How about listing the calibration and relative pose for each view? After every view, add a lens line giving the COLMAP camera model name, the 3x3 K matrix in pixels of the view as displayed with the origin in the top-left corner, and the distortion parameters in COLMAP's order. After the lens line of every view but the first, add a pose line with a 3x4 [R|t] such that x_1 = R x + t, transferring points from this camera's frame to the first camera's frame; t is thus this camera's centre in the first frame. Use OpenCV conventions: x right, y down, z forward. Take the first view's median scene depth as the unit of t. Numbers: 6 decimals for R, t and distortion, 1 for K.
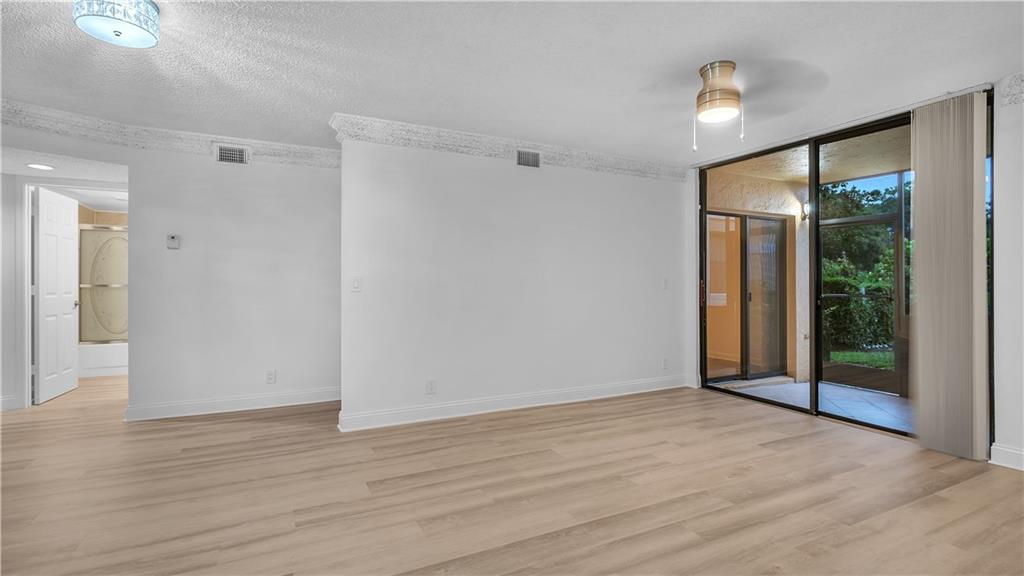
lens RADIAL K [[482.5, 0, 512.0], [0, 482.5, 288.0], [0, 0, 1]] dist [-0.003087, -0.000672]
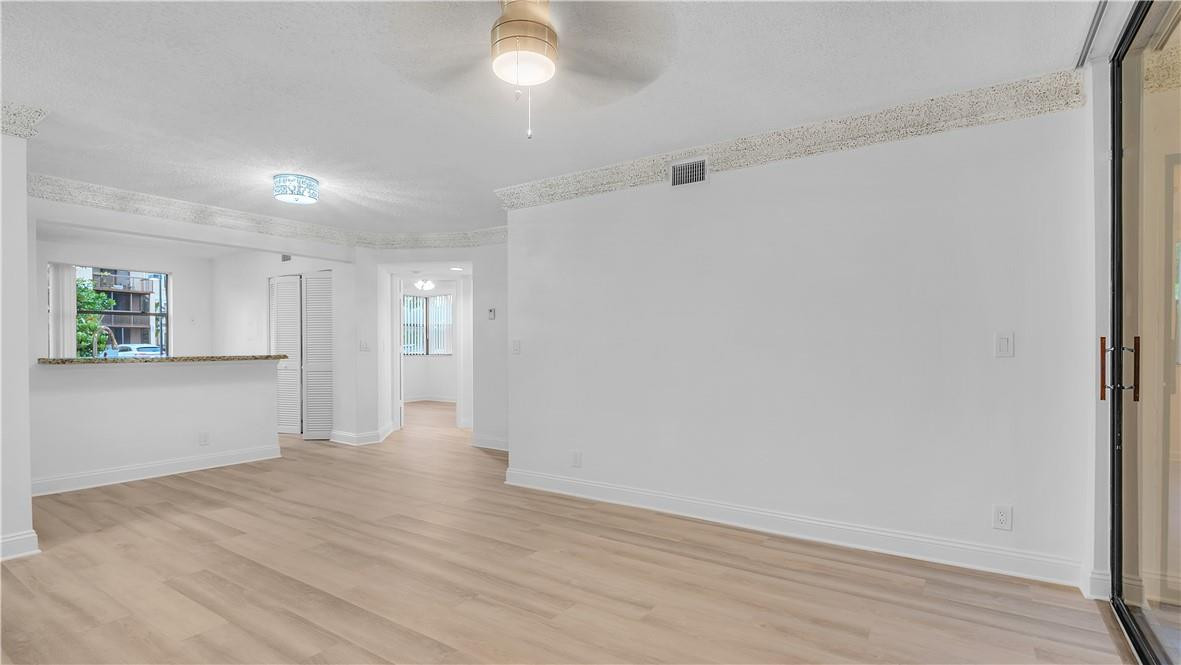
lens RADIAL K [[570.4, 0, 591.5], [0, 570.4, 338.5], [0, 0, 1]] dist [-0.001161, -0.000045]
pose [[0.474123, -0.013604, -0.880354, 1.023320], [-0.004616, 0.999828, -0.017937, -0.002248], [0.880447, 0.012568, 0.473979, 0.668168]]
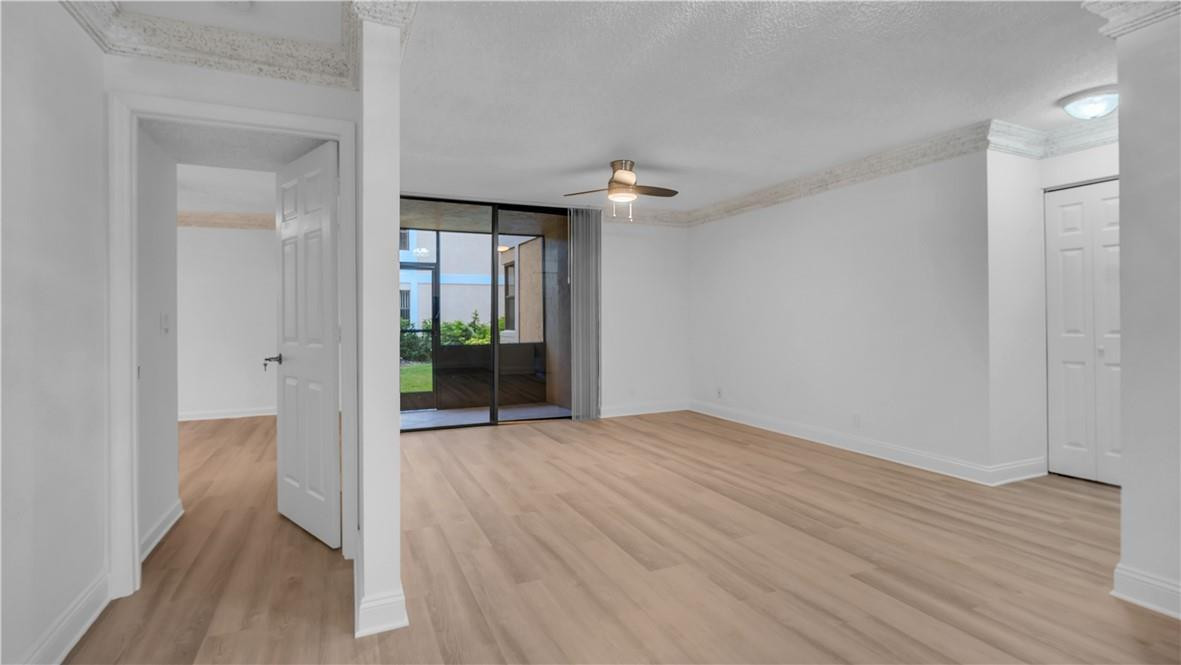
lens RADIAL K [[558.6, 0, 598.5], [0, 558.6, 307.4], [0, 0, 1]] dist [-0.003252, -0.000172]
pose [[0.042605, 0.020564, 0.998880, -1.083632], [0.016729, 0.999633, -0.021293, -0.006467], [-0.998952, 0.017617, 0.042246, 0.920992]]
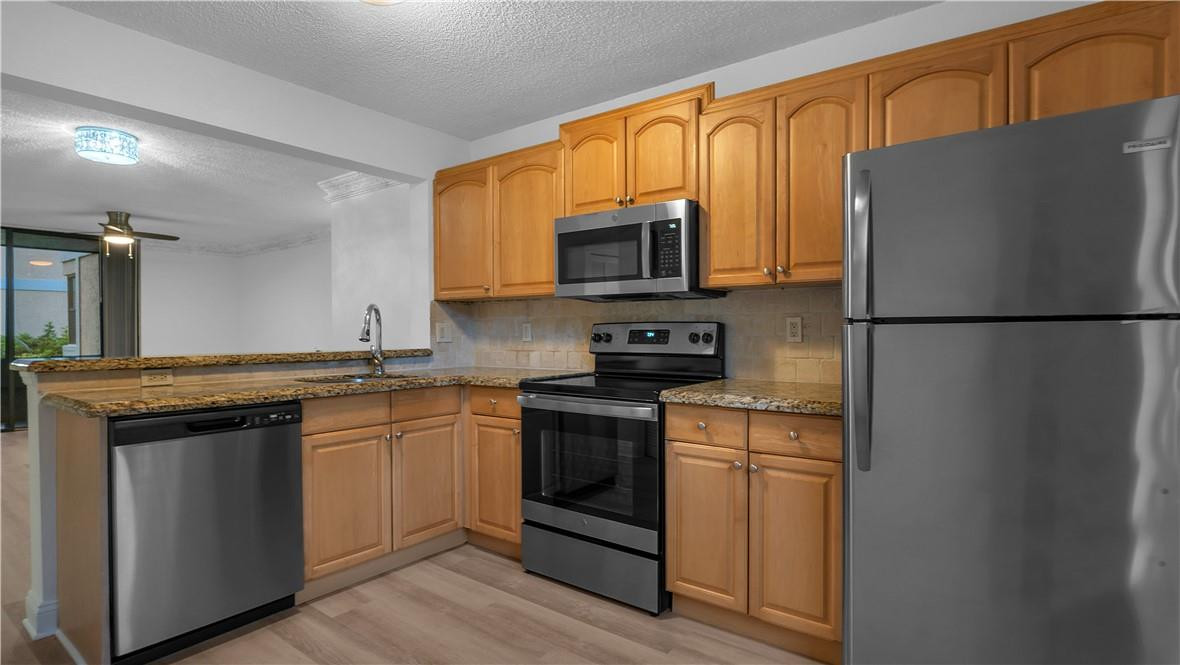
lens RADIAL K [[569.9, 0, 591.0], [0, 569.9, 338.5], [0, 0, 1]] dist [-0.001161, -0.000045]
pose [[-0.435323, -0.012352, 0.900190, -2.002021], [0.010769, 0.999763, 0.018926, -0.012594], [-0.900210, 0.017933, -0.435086, 0.351002]]
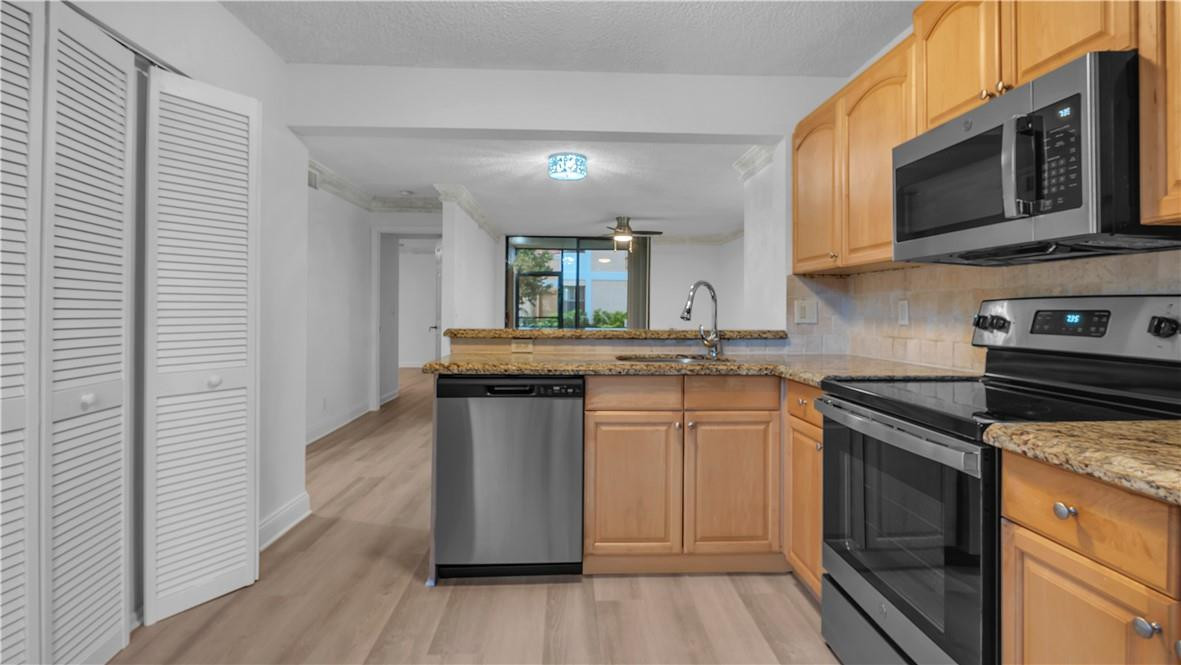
lens RADIAL K [[558.6, 0, 598.5], [0, 558.6, 307.4], [0, 0, 1]] dist [-0.003252, -0.000172]
pose [[0.407954, 0.004475, 0.912991, -1.853632], [0.003430, 0.999973, -0.006434, -0.009029], [-0.912996, 0.005756, 0.407928, 0.061306]]
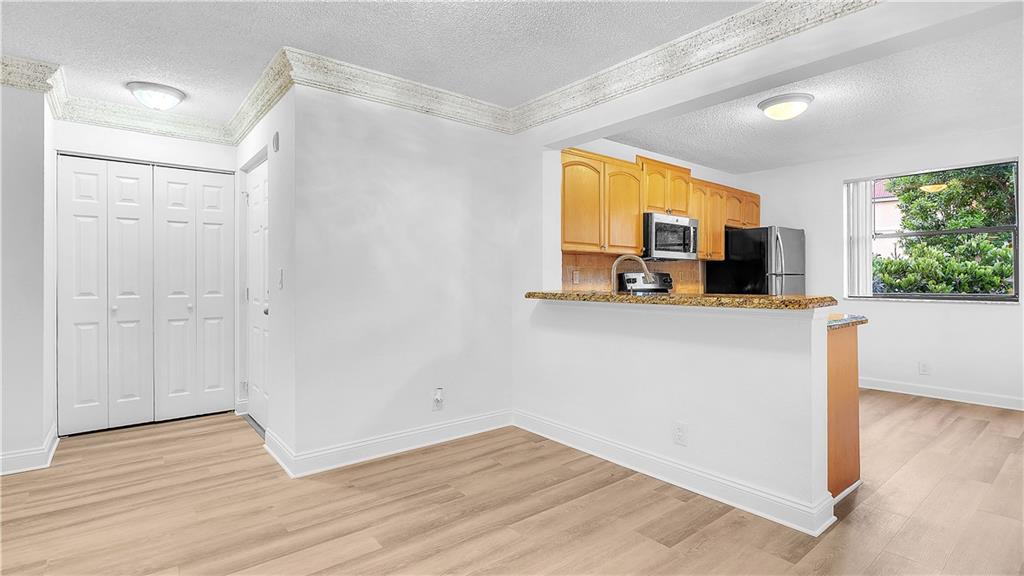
lens RADIAL K [[493.3, 0, 505.8], [0, 493.3, 281.0], [0, 0, 1]] dist [-0.002221, -0.000743]
pose [[-0.979798, -0.001060, -0.199989, -0.529600], [-0.004328, 0.999864, 0.015908, -0.015628], [0.199945, 0.016453, -0.979669, 1.249966]]
